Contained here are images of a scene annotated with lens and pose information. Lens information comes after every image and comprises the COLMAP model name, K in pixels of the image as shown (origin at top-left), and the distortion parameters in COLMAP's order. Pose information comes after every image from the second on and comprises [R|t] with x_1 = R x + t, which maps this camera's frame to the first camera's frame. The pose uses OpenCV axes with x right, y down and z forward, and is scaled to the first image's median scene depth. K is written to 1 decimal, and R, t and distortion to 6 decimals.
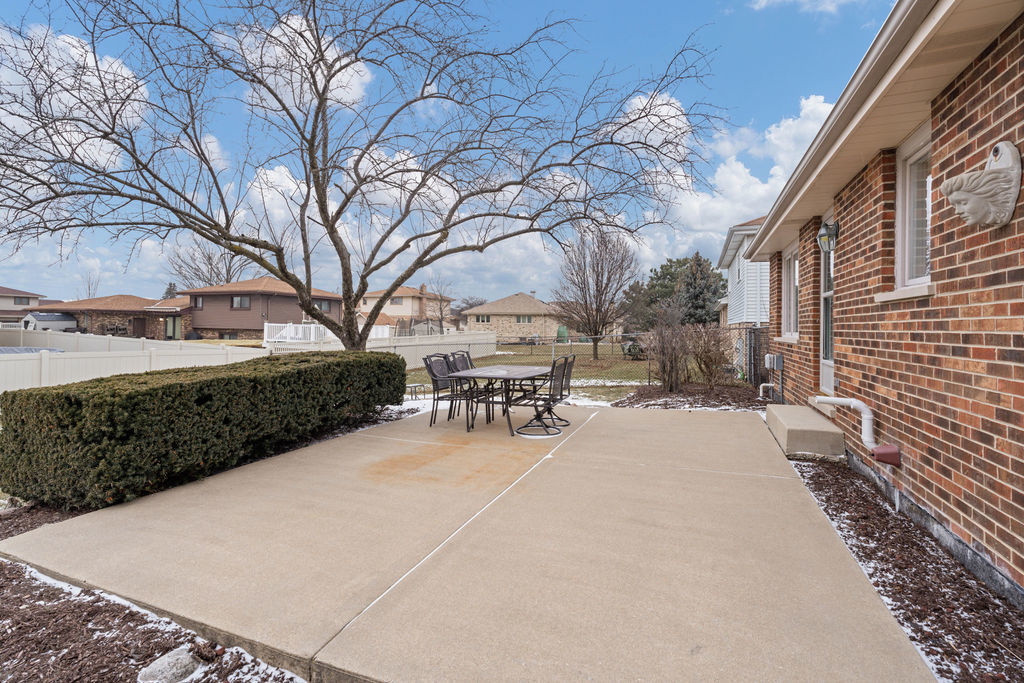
lens RADIAL K [[464.0, 0, 512.0], [0, 464.0, 341.5], [0, 0, 1]] dist [-0.000576, 0.000021]
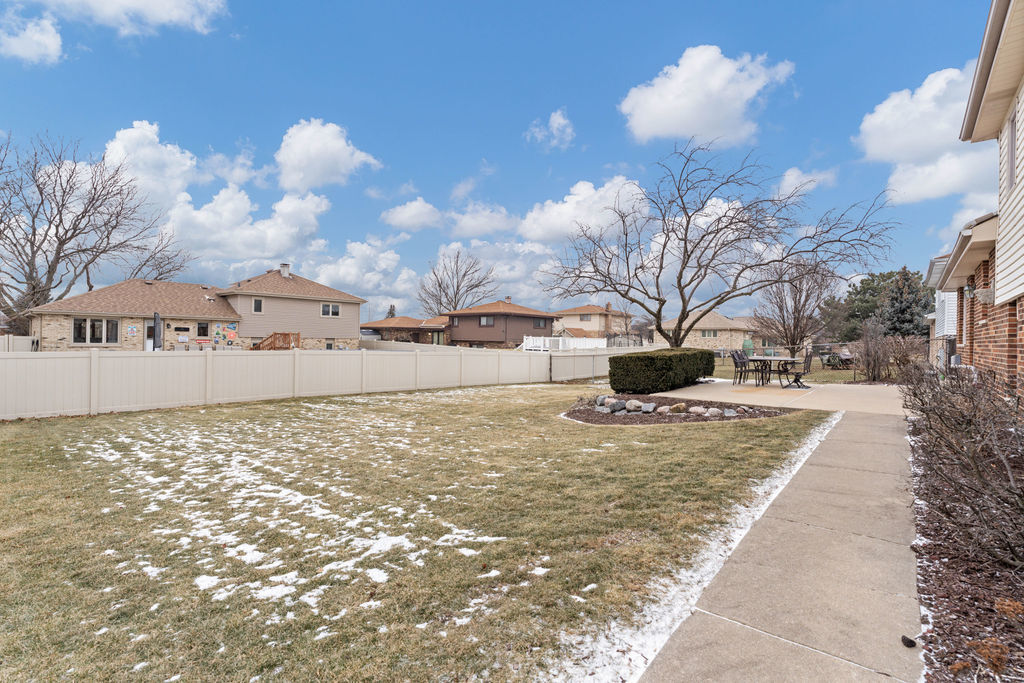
lens RADIAL K [[464.0, 0, 512.0], [0, 464.0, 341.5], [0, 0, 1]] dist [-0.000576, 0.000021]
pose [[0.945930, 0.004016, -0.324346, -0.082637], [-0.014336, 0.999464, -0.029434, 0.012462], [0.324054, 0.032492, 0.945481, -0.234672]]
